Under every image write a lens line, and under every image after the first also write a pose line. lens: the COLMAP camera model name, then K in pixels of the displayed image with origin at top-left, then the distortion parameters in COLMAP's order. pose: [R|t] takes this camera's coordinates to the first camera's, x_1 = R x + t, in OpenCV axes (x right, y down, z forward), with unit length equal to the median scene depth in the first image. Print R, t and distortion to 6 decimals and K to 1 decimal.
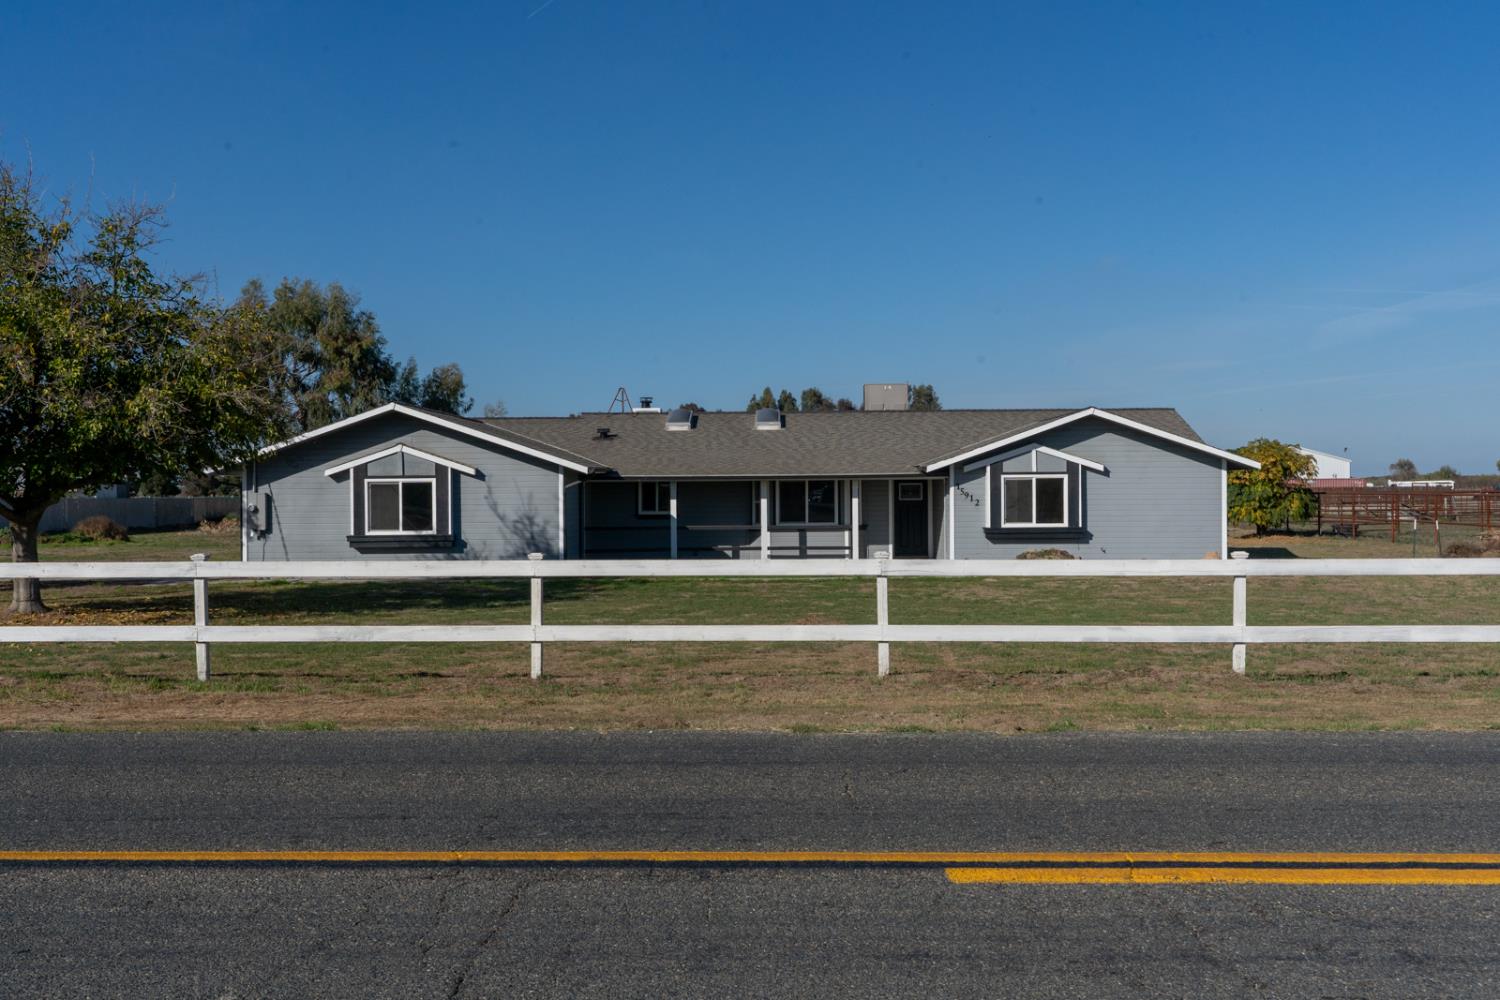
lens RADIAL K [[1435.5, 0, 735.7], [0, 1435.5, 487.1], [0, 0, 1]] dist [0.007058, 0.000000]
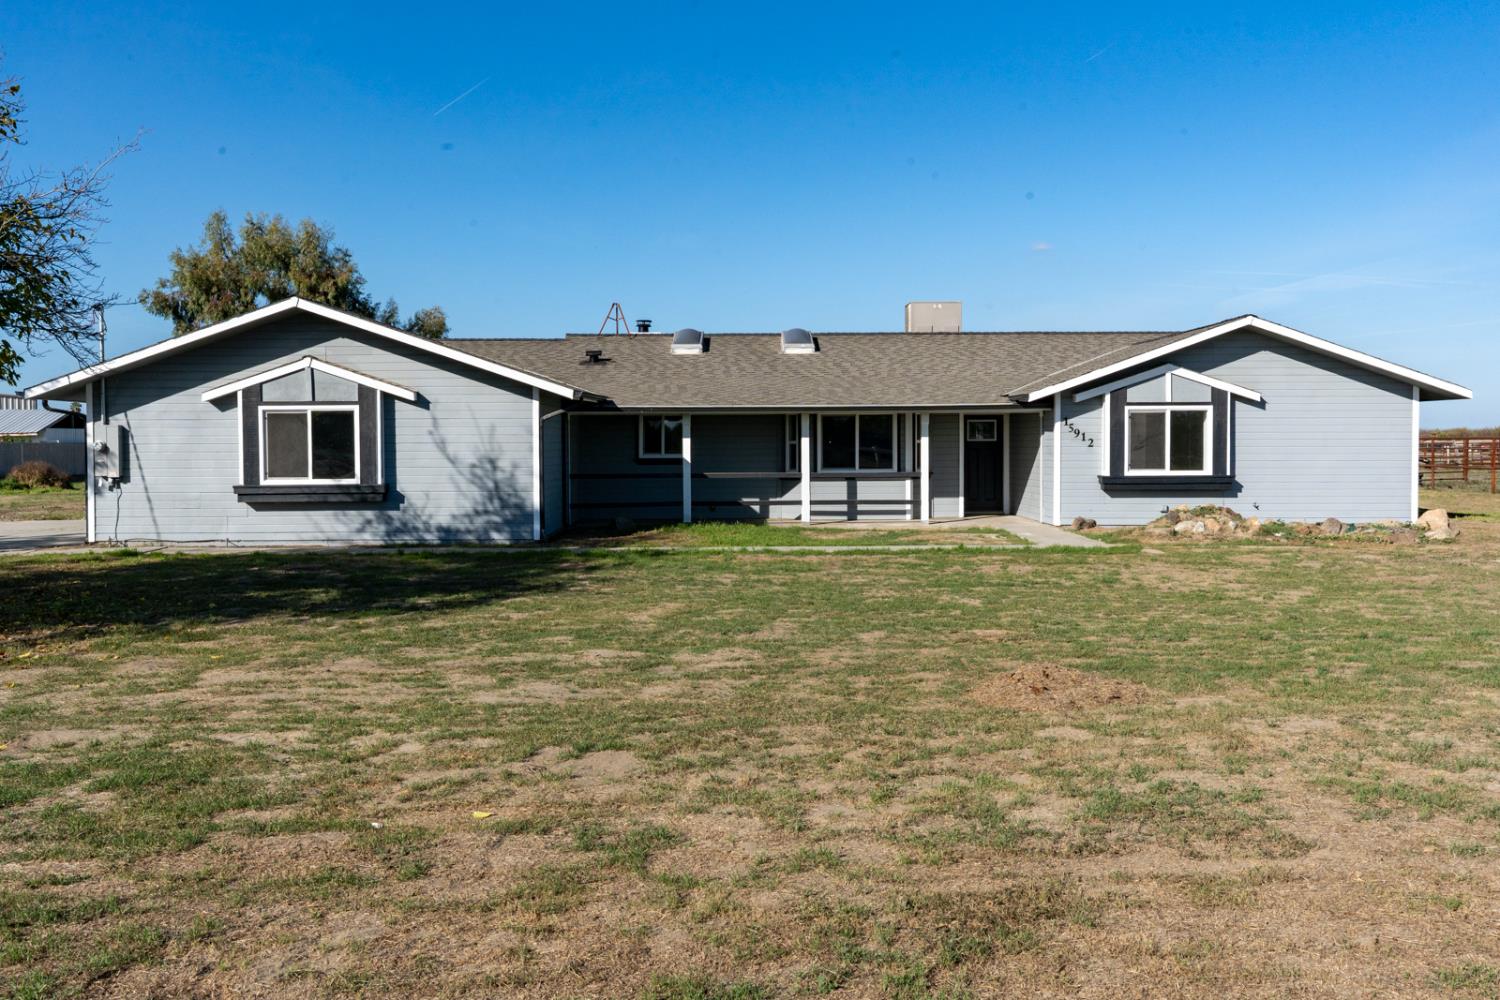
lens RADIAL K [[1264.8, 0, 745.1], [0, 1264.8, 485.8], [0, 0, 1]] dist [0.003126, 0.004730]
pose [[0.999530, 0.001529, 0.030610, -0.034185], [-0.002655, 0.999320, 0.036781, 0.009508], [-0.030533, -0.036845, 0.998854, 0.341961]]
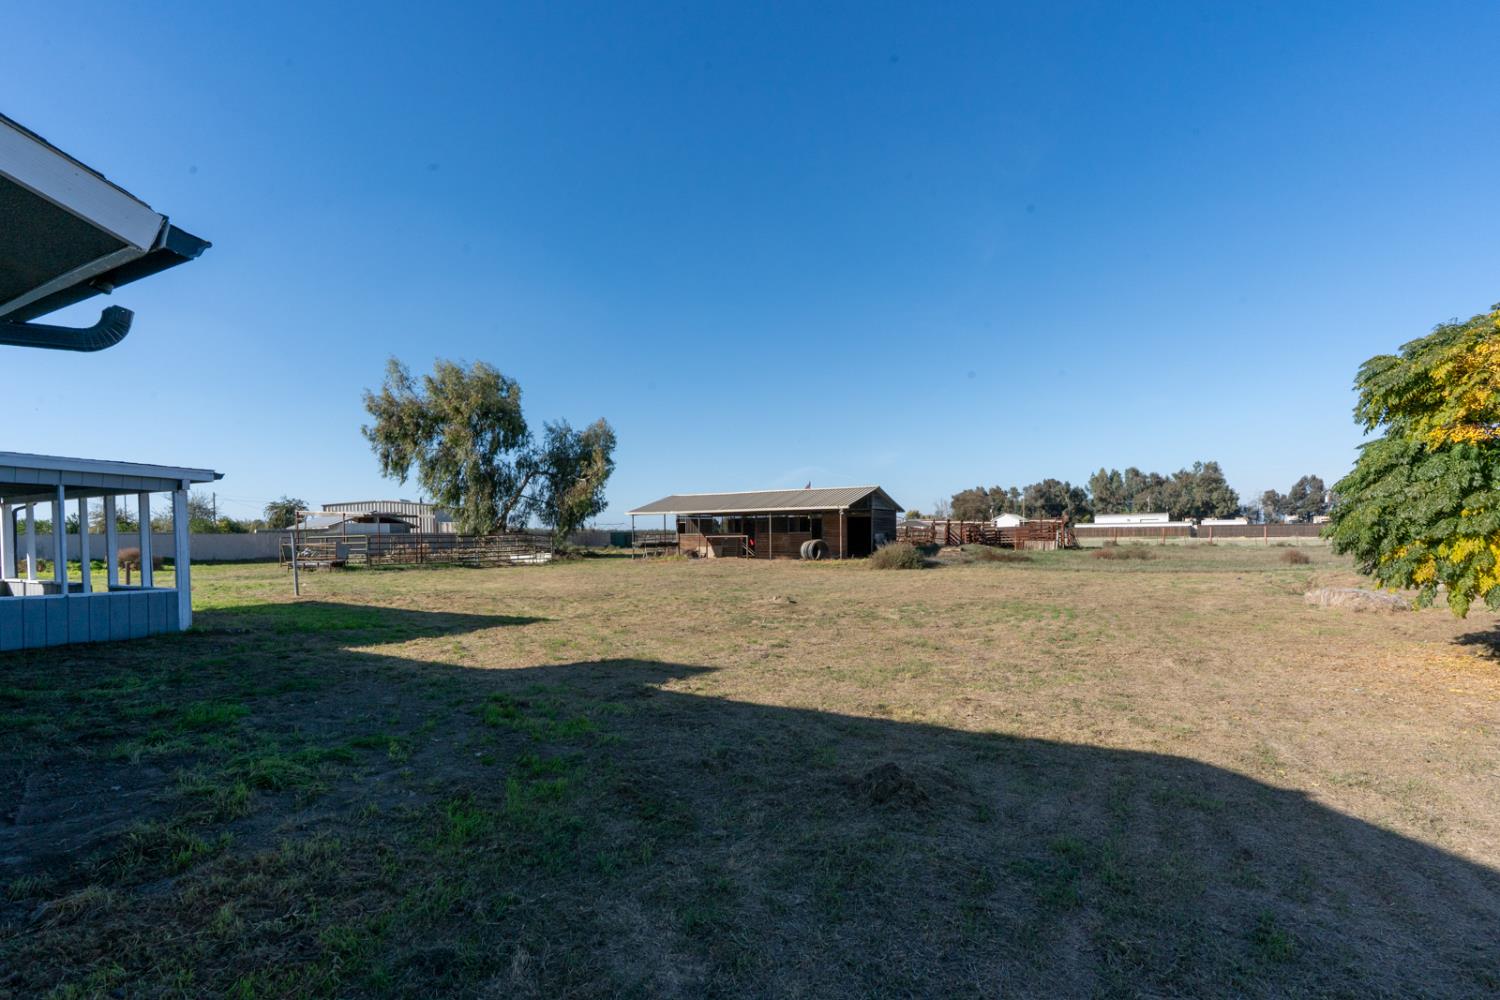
lens RADIAL K [[677.2, 0, 741.7], [0, 677.2, 556.4], [0, 0, 1]] dist [-0.012214, 0.003652]
pose [[0.881015, 0.017187, -0.472776, 0.479792], [0.003416, 0.999083, 0.042687, 0.014223], [0.473076, -0.039223, 0.880148, 1.388906]]
